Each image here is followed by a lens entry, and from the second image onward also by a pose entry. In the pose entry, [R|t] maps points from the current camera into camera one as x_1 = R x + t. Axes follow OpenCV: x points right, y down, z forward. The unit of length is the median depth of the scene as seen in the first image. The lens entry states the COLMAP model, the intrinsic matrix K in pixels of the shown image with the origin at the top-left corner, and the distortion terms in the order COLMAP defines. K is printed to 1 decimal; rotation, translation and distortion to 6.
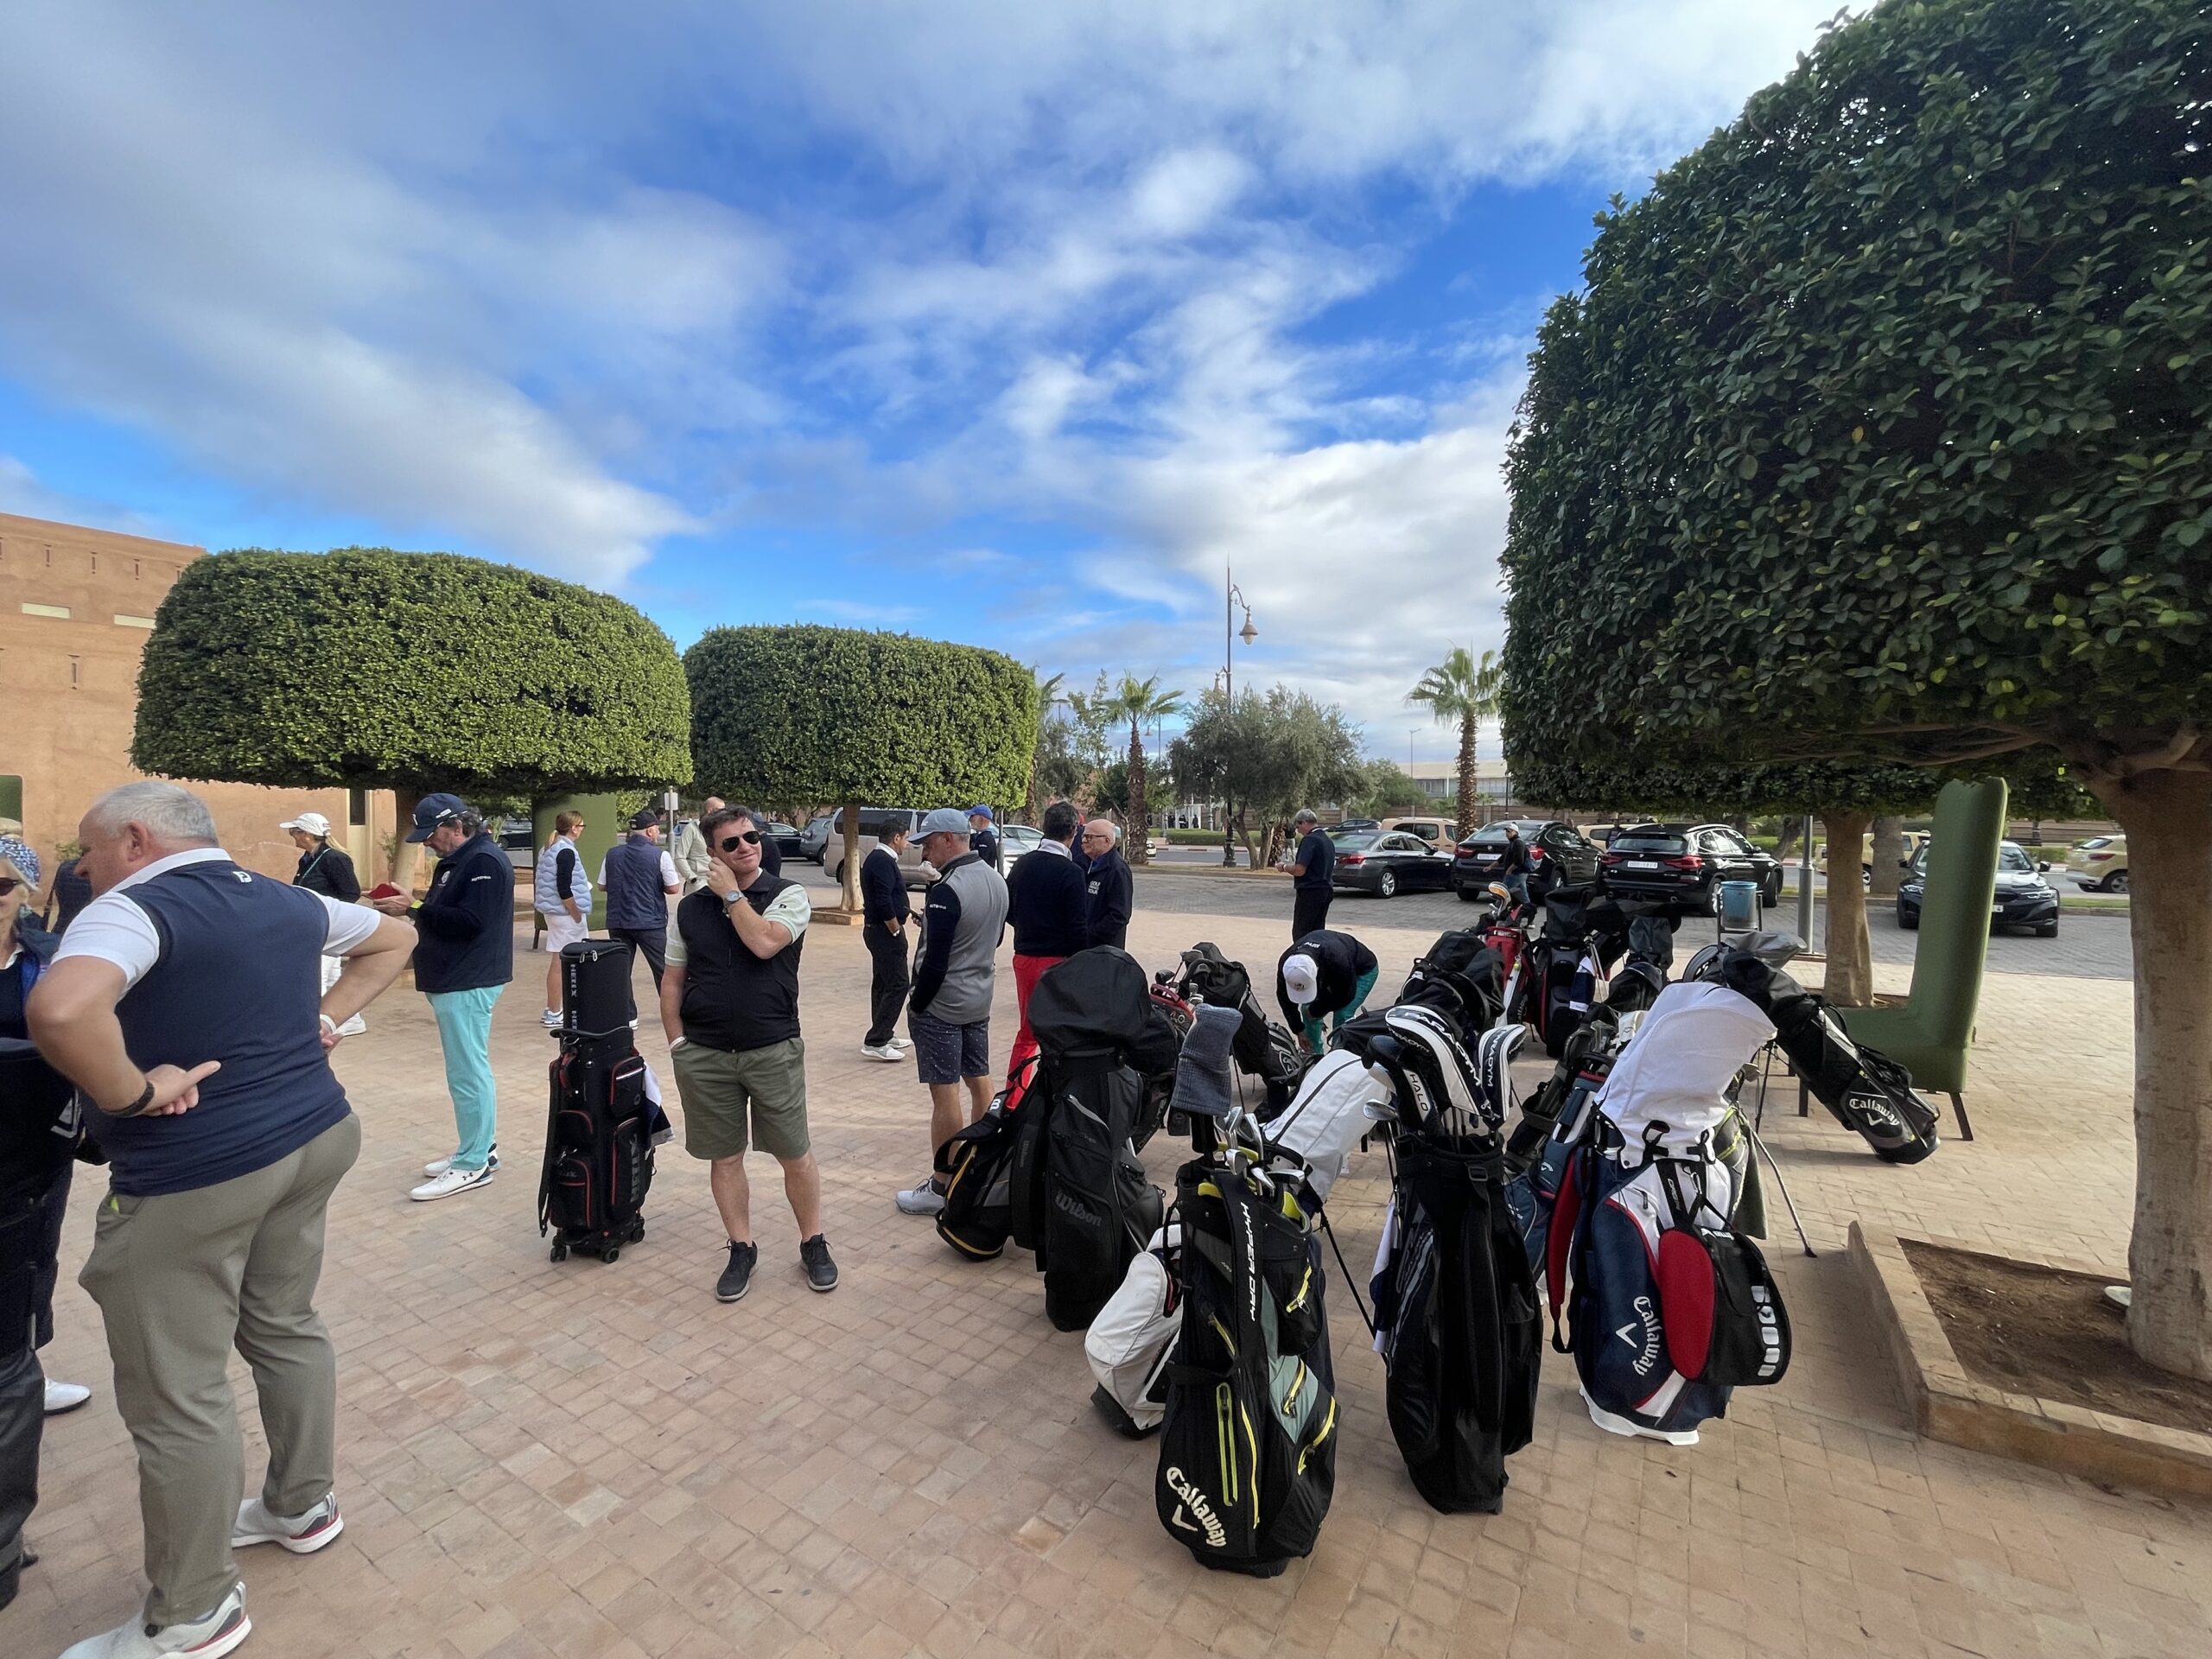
lens RADIAL K [[892.9, 0, 1102.9], [0, 892.9, 827.5], [0, 0, 1]] dist [-0.001503, -0.000148]
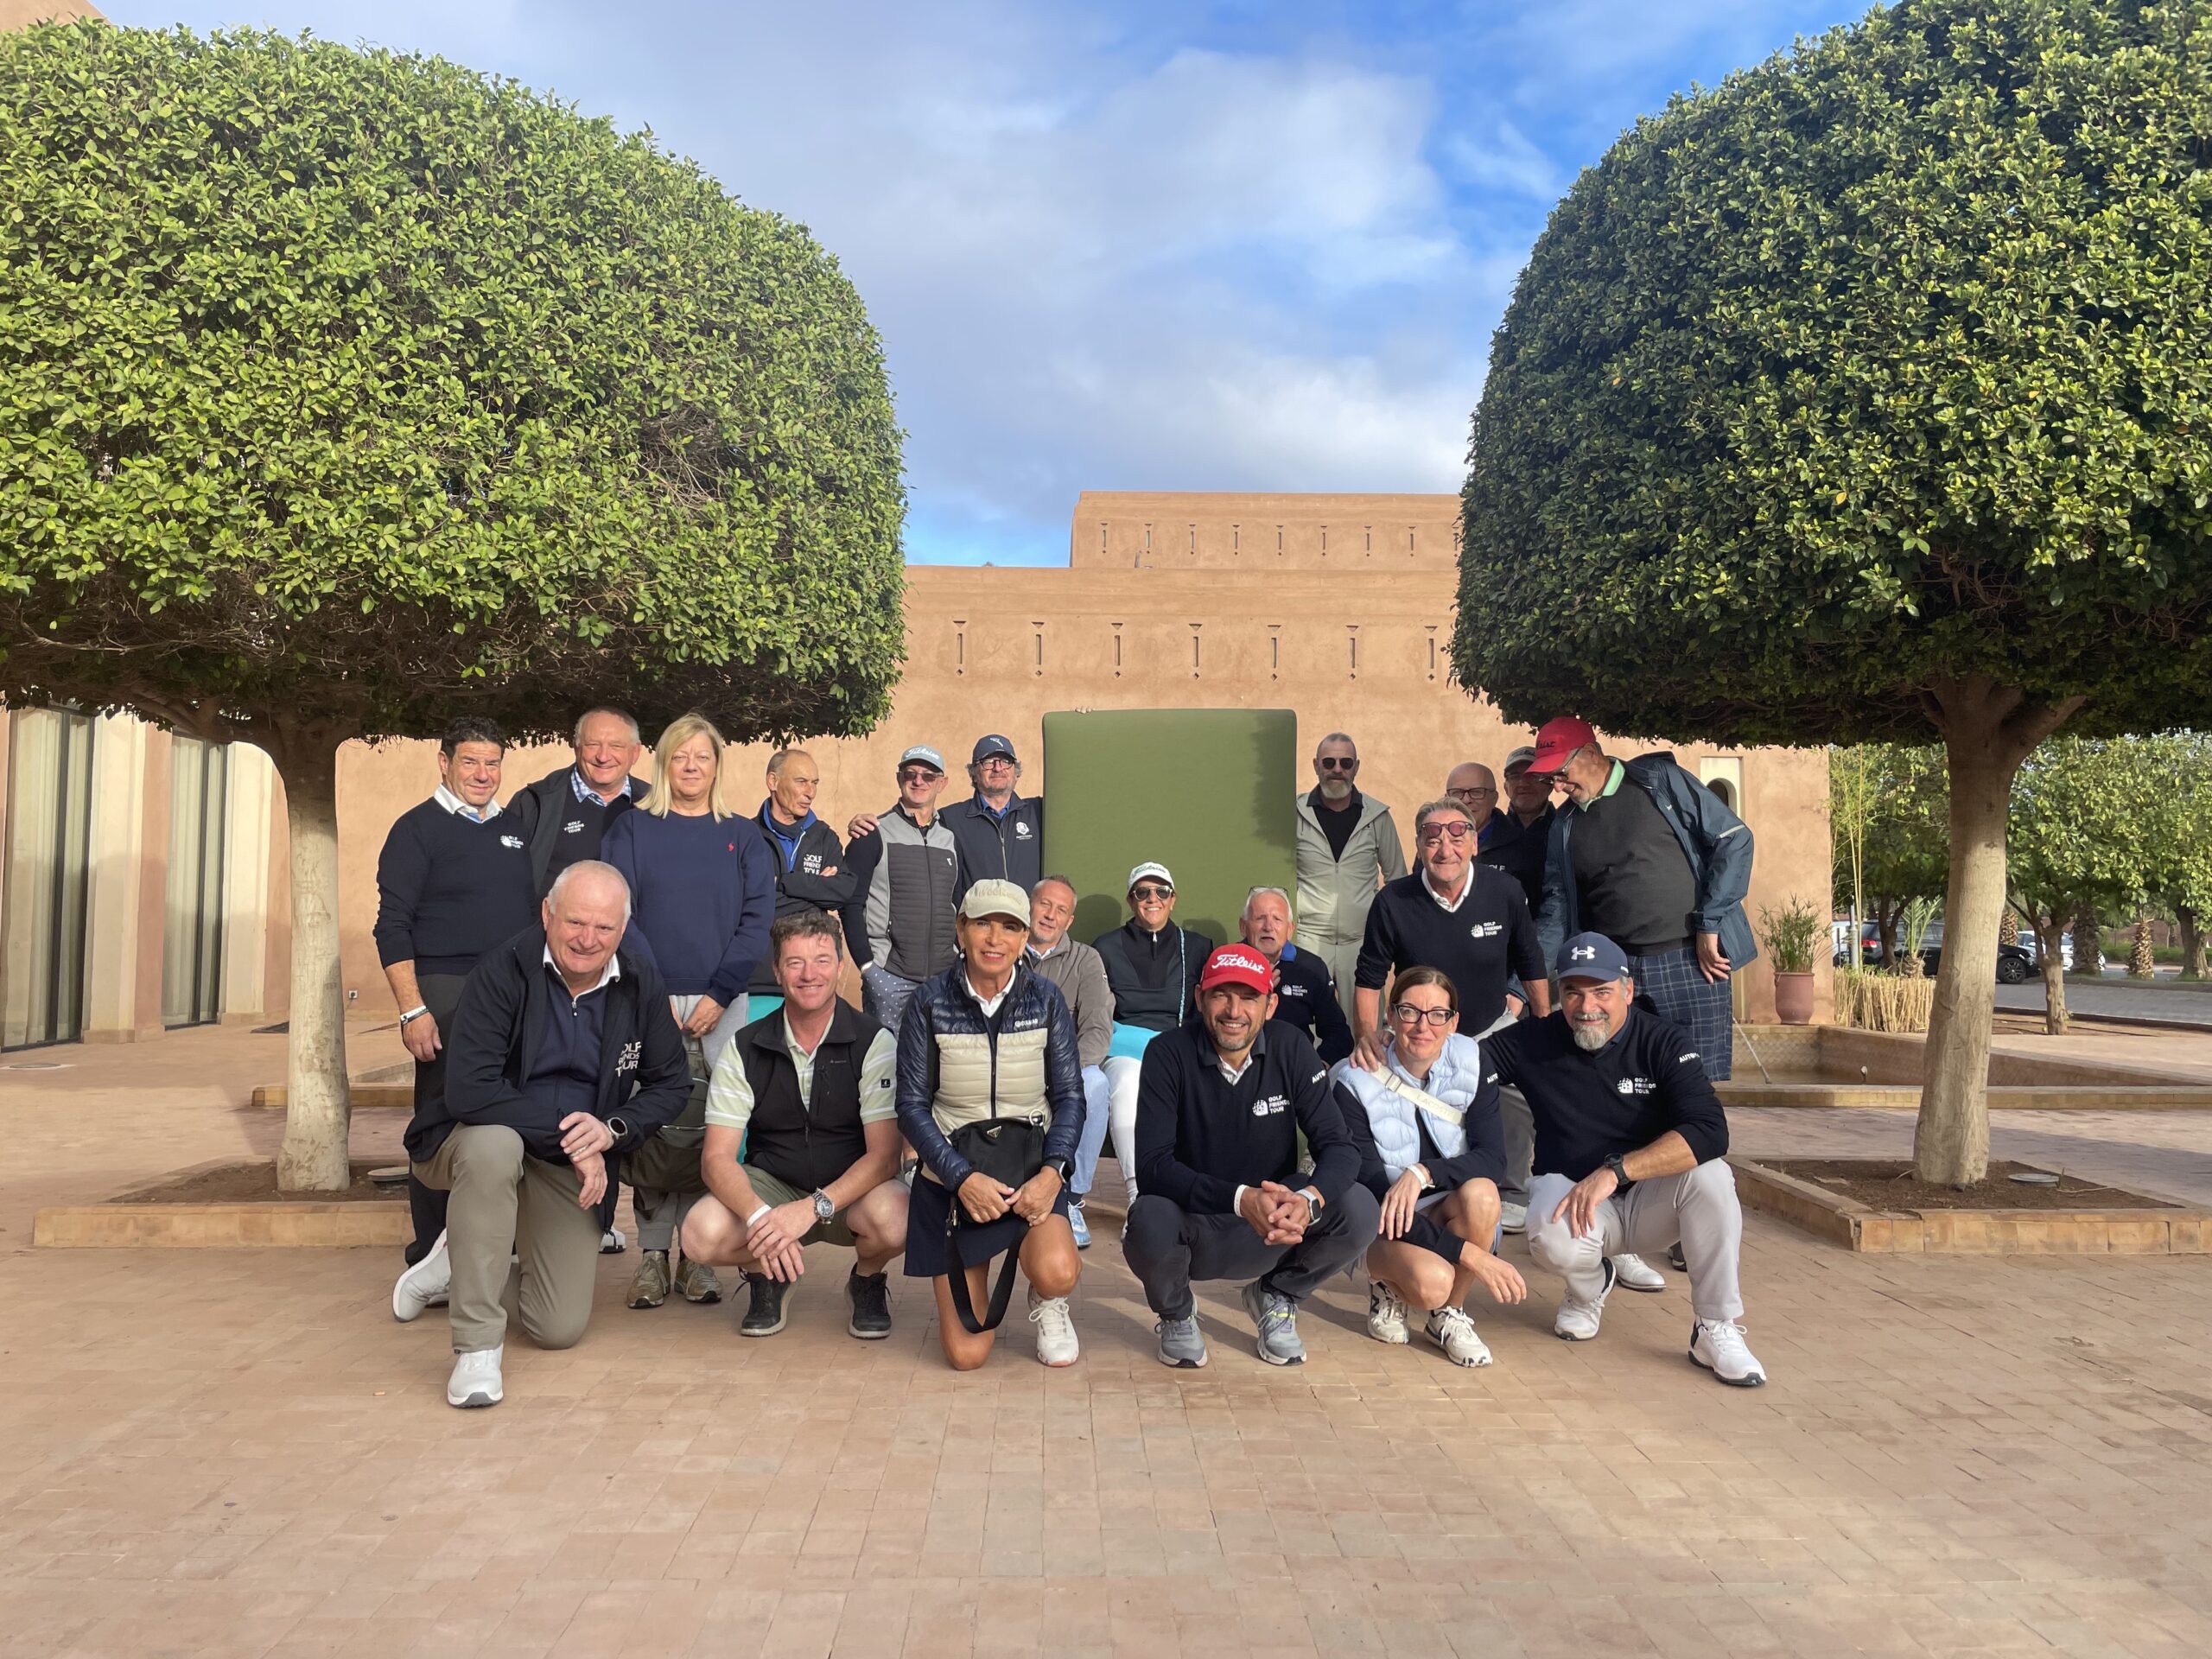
lens RADIAL K [[1678.1, 0, 1104.5], [0, 1678.1, 831.0], [0, 0, 1]] dist [-0.000092, -0.002204]
pose [[0.543561, -0.039634, -0.838433, -0.506378], [-0.023063, 0.997802, -0.062119, 0.072073], [0.839052, 0.053102, 0.541453, 0.418785]]
